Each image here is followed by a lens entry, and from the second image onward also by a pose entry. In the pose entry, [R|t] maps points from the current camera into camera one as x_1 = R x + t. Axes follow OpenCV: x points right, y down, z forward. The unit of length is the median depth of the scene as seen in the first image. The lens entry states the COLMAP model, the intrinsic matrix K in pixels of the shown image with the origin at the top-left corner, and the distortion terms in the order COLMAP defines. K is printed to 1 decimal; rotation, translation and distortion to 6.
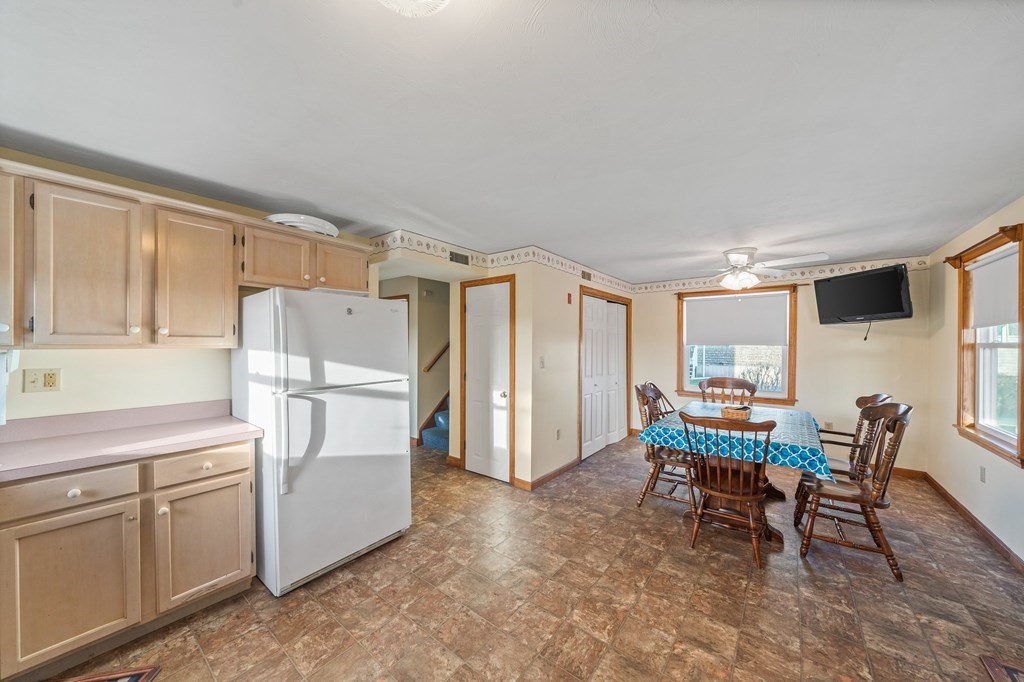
lens RADIAL K [[361.3, 0, 515.2], [0, 361.3, 345.1], [0, 0, 1]] dist [-0.000071, -0.000070]
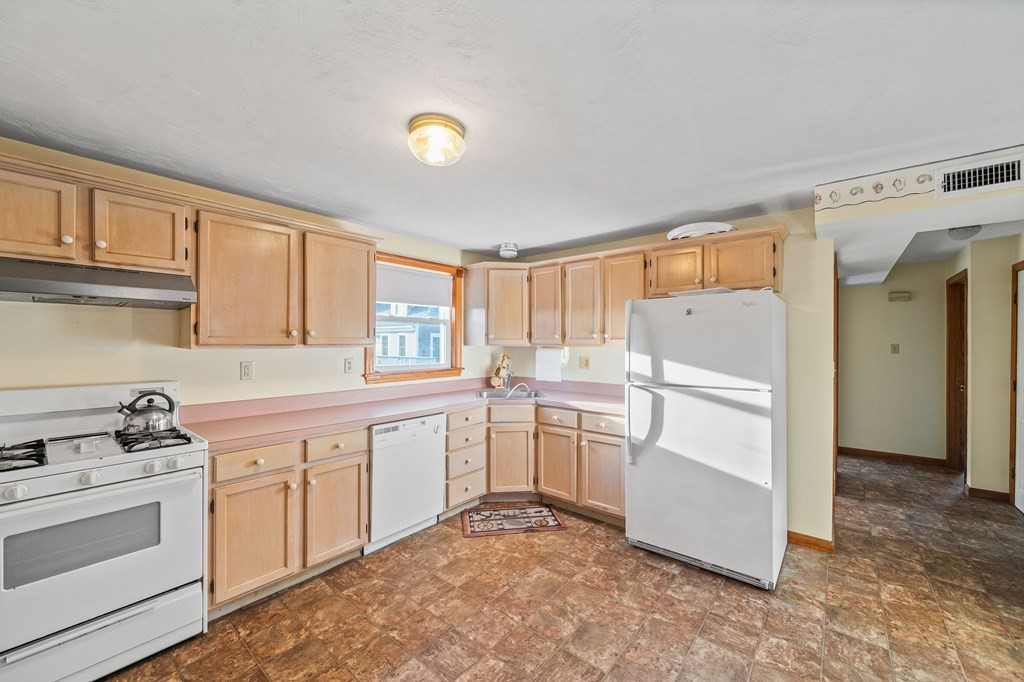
lens RADIAL K [[404.6, 0, 510.6], [0, 404.6, 345.9], [0, 0, 1]] dist [-0.000202, 0.000000]
pose [[-0.048261, 0.004877, -0.998823, 0.763034], [-0.008076, 0.999953, 0.005273, -0.000920], [0.998802, 0.008321, -0.048220, 0.634047]]
